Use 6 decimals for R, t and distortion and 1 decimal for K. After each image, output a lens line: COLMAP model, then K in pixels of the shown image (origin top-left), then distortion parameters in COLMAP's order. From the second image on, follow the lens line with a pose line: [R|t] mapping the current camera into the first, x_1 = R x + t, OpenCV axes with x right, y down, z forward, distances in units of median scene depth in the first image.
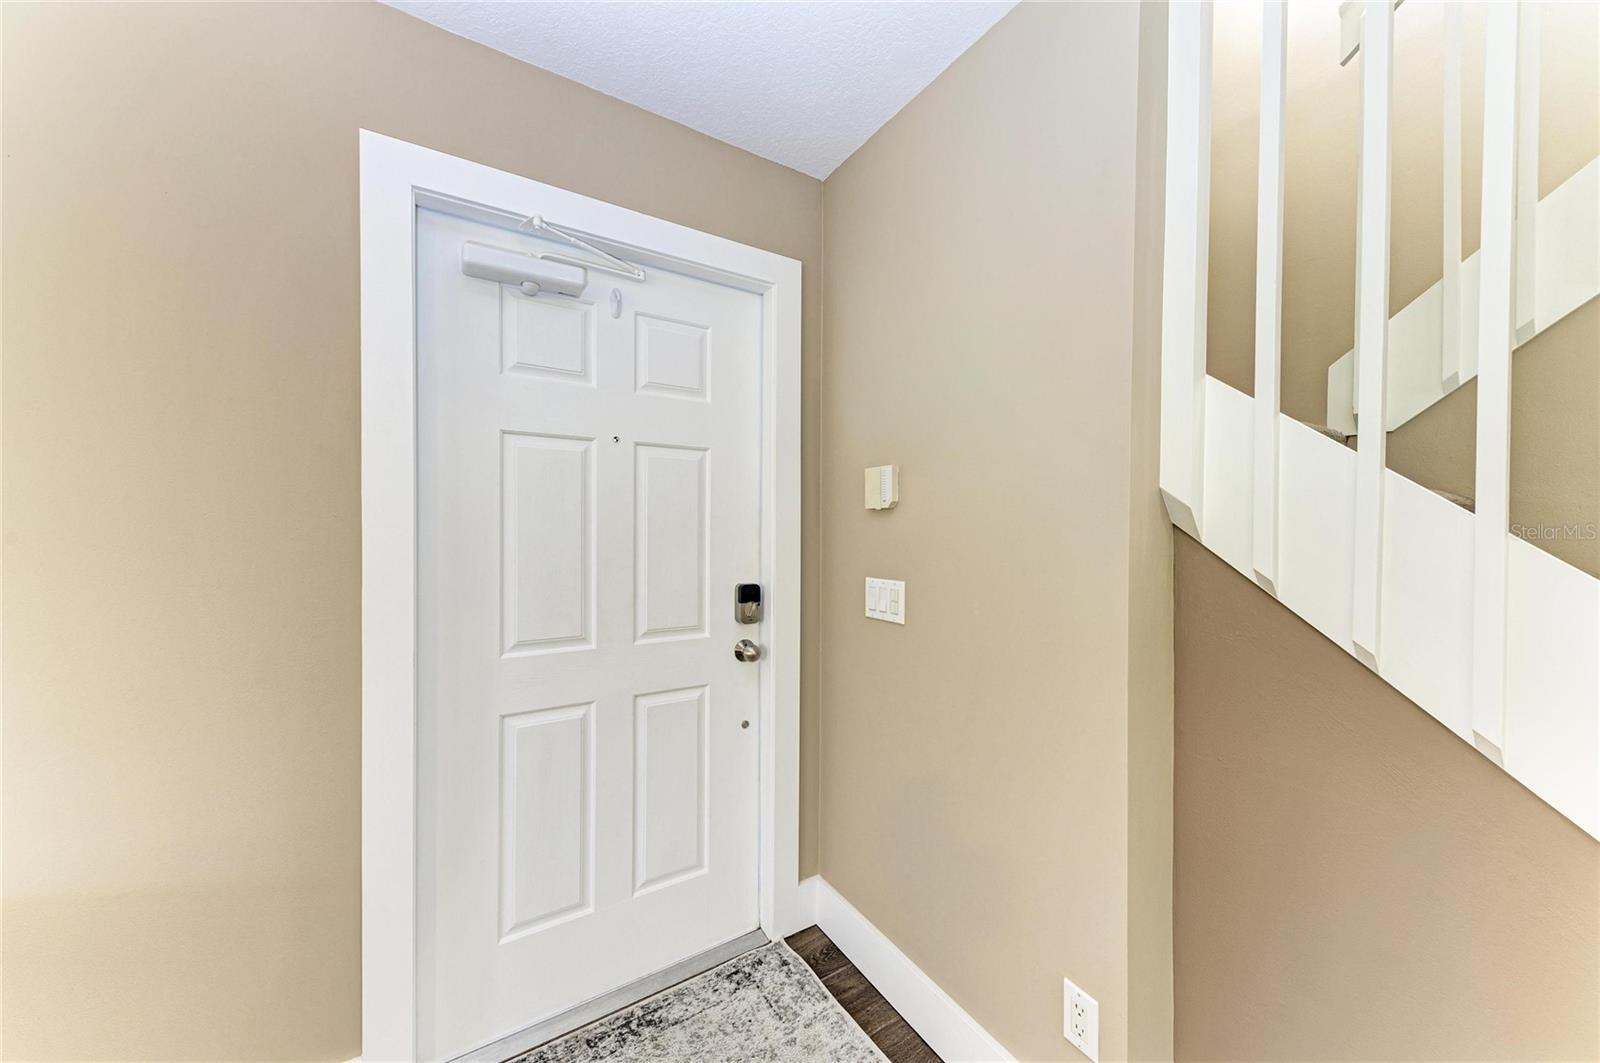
lens RADIAL K [[584.5, 0, 798.3], [0, 584.5, 534.0], [0, 0, 1]] dist [0.017771, -0.006292]
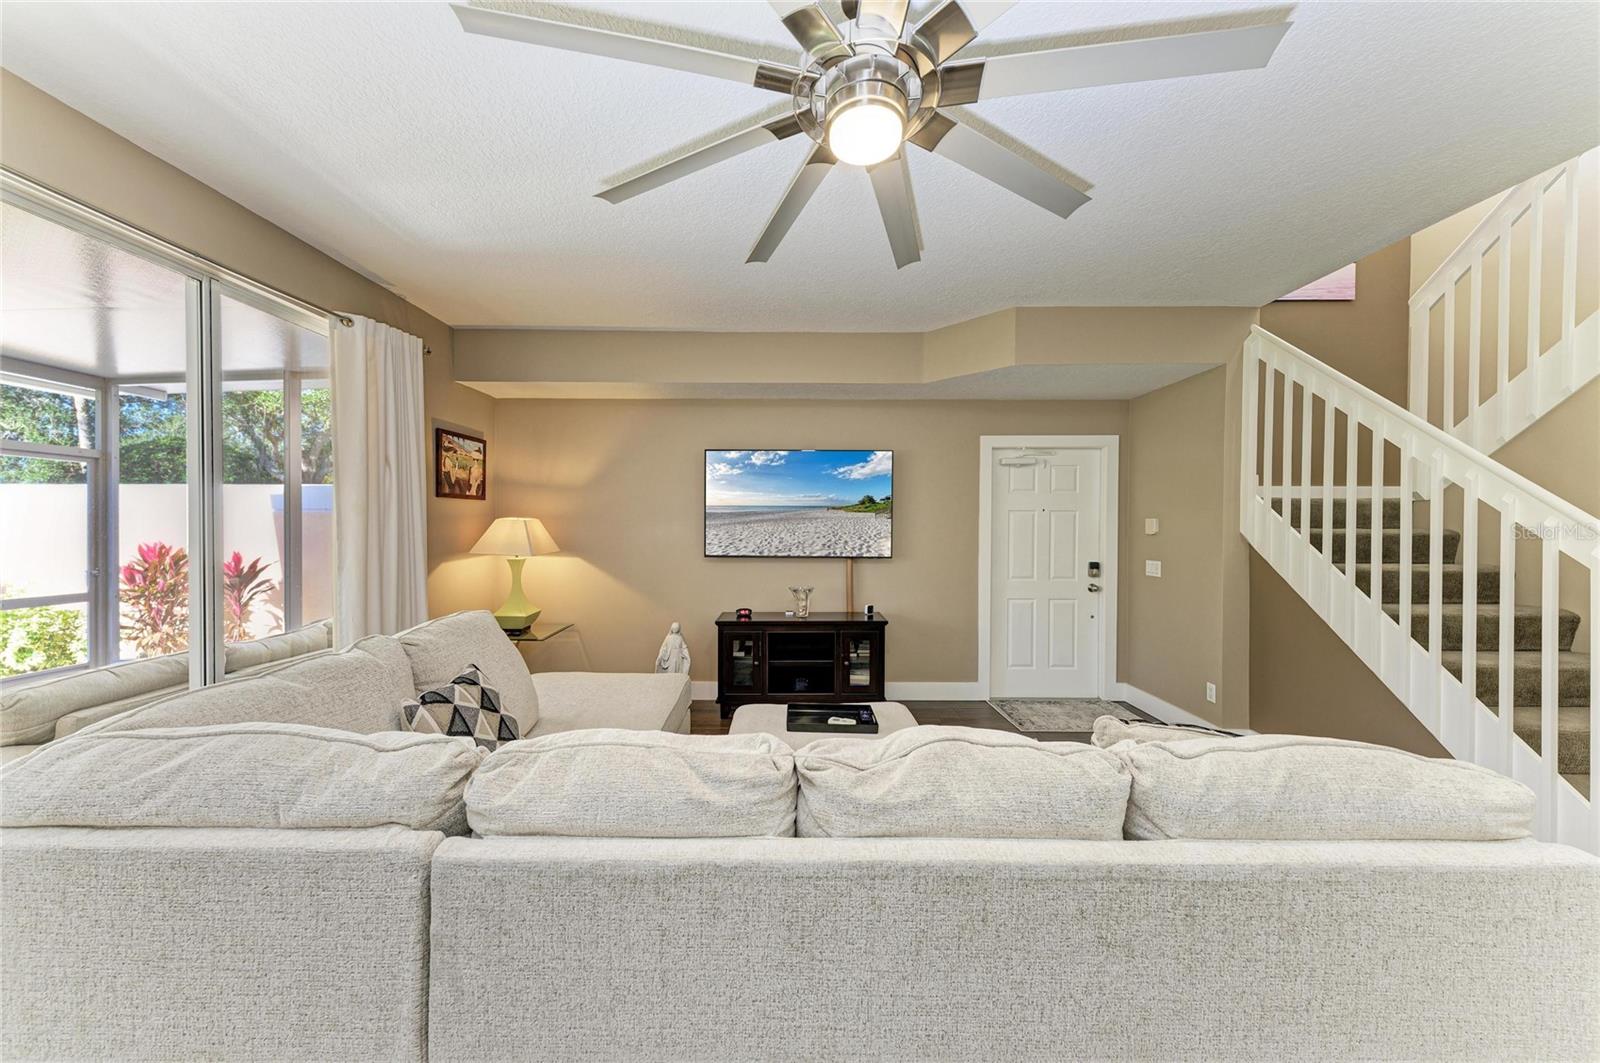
lens RADIAL K [[552.8, 0, 799.5], [0, 552.8, 534.7], [0, 0, 1]] dist [0.023179, -0.006994]
pose [[0.851689, 0.006923, -0.524002, 0.102016], [-0.003177, 0.999963, 0.008048, -0.055465], [0.524038, -0.005190, 0.851679, -1.957936]]
